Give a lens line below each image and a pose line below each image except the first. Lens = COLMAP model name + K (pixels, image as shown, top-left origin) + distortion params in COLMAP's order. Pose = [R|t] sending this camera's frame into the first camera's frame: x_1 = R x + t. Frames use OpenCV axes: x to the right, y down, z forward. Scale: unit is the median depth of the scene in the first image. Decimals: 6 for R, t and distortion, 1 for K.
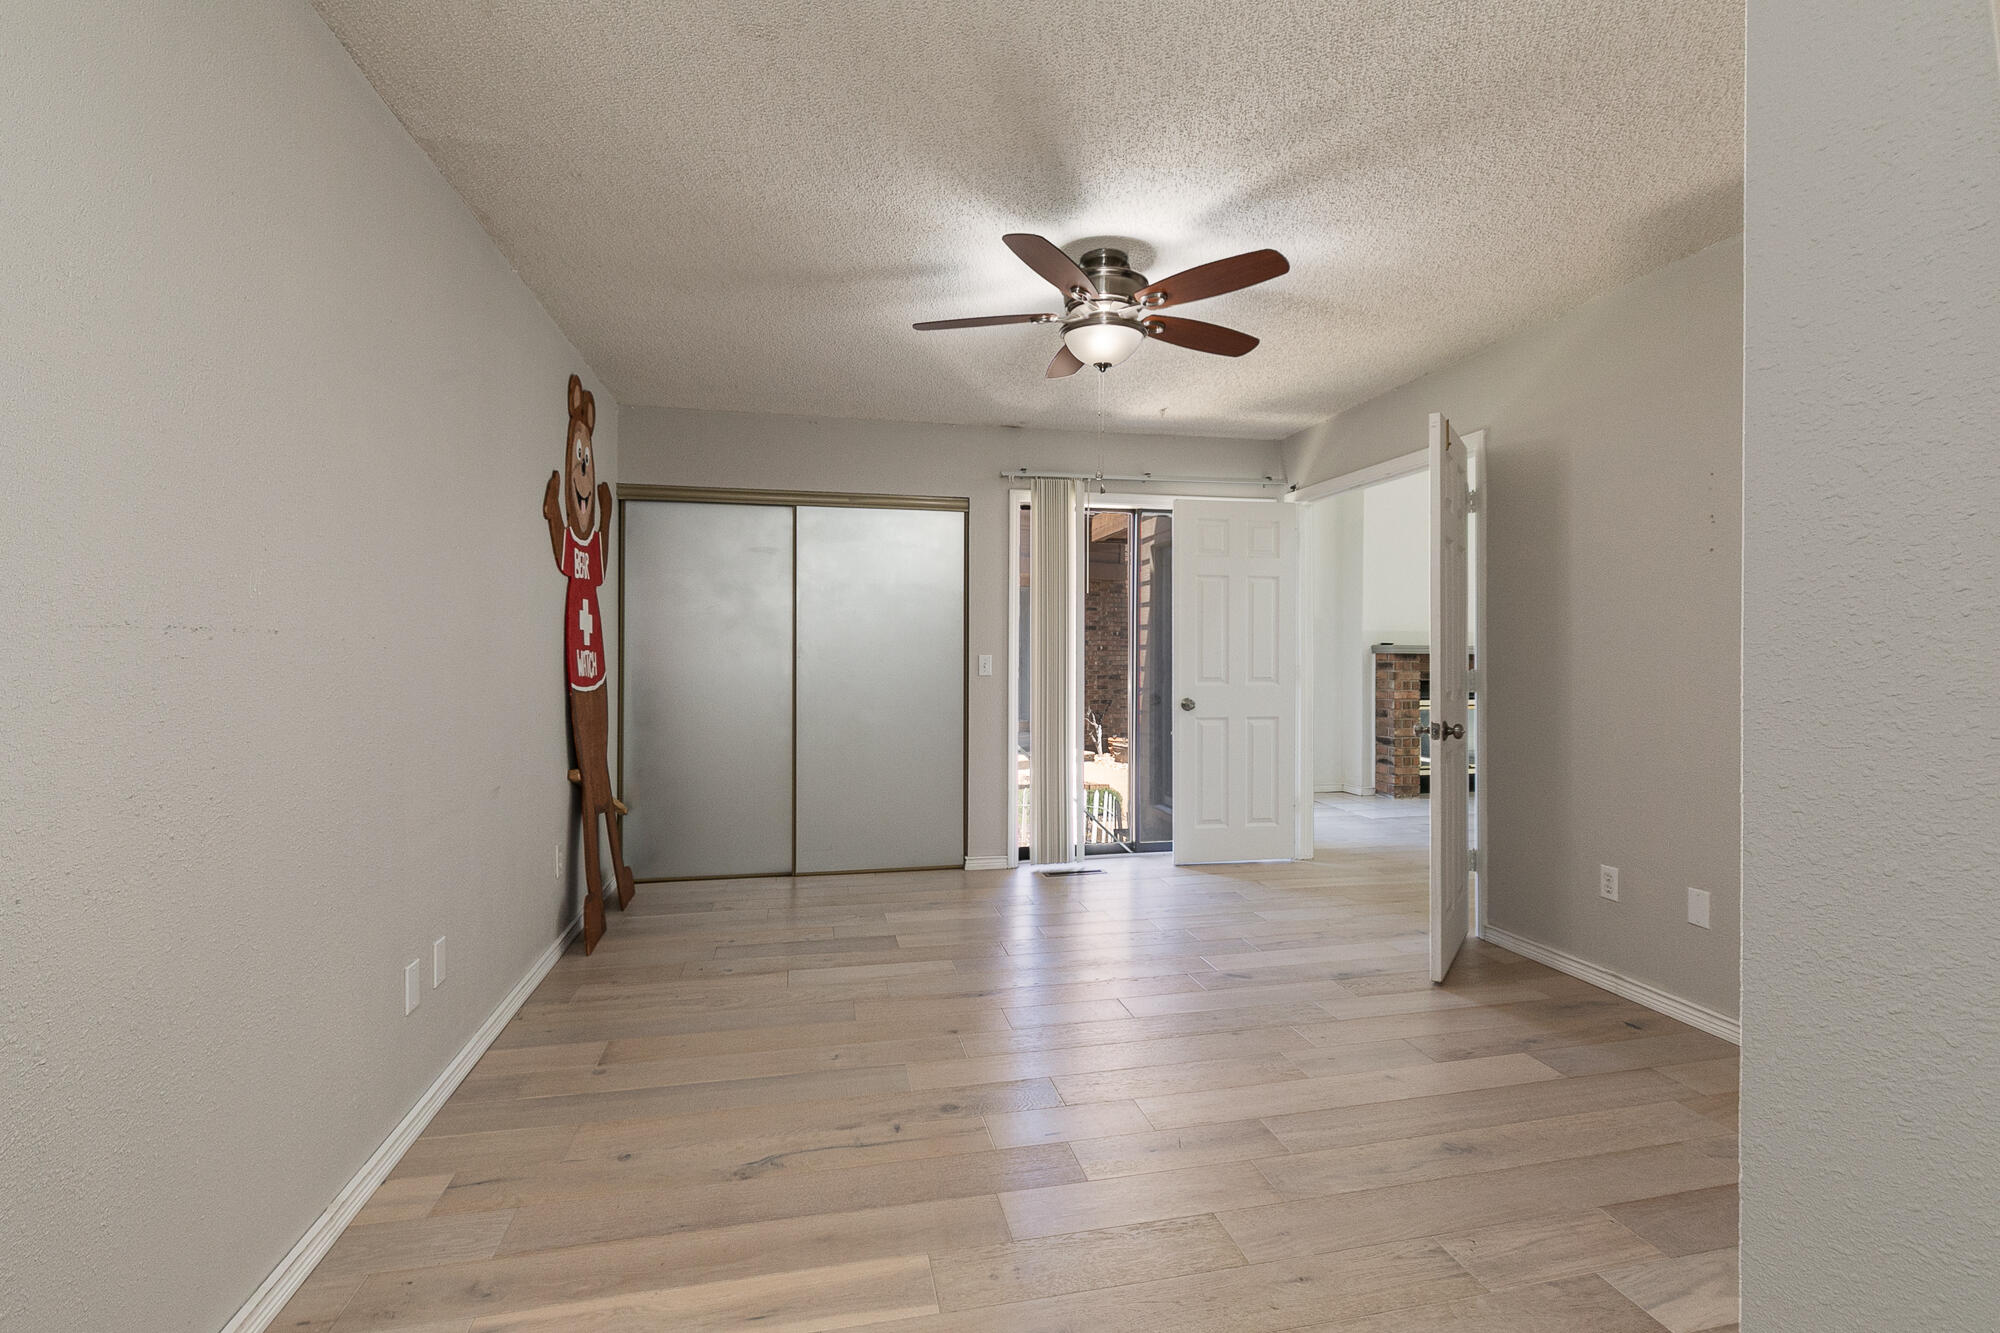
lens RADIAL K [[961.9, 0, 999.8], [0, 961.9, 663.5], [0, 0, 1]] dist [-0.001003, -0.000554]
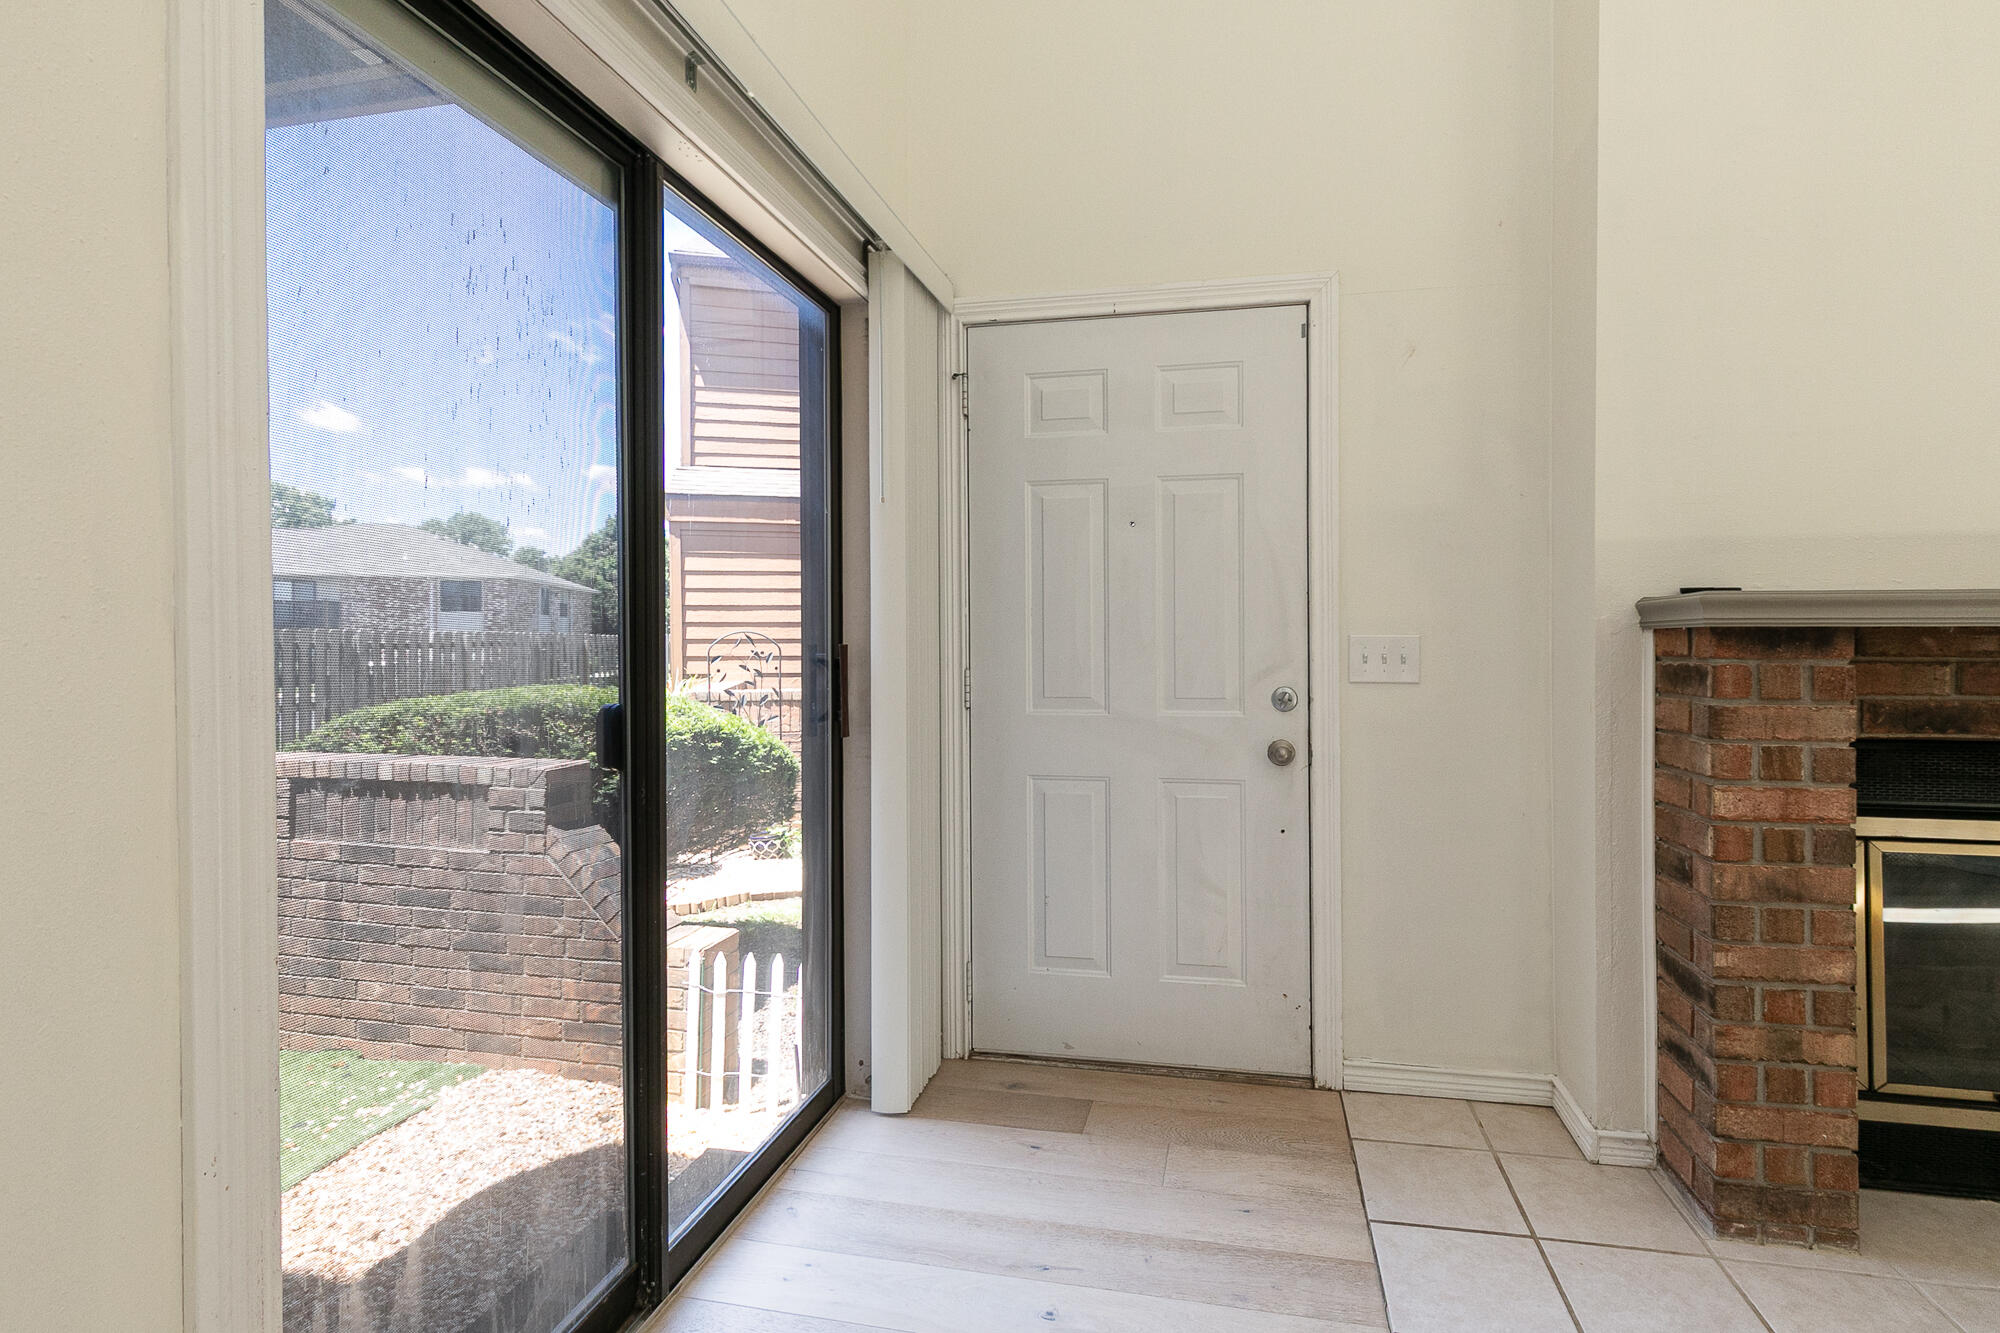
lens RADIAL K [[961.9, 0, 1005.5], [0, 961.9, 658.1], [0, 0, 1]] dist [-0.001003, -0.000554]
pose [[0.900476, -0.002453, -0.434898, 0.354397], [0.000840, 0.999992, -0.003901, -0.002025], [0.434904, 0.003147, 0.900471, 0.705734]]
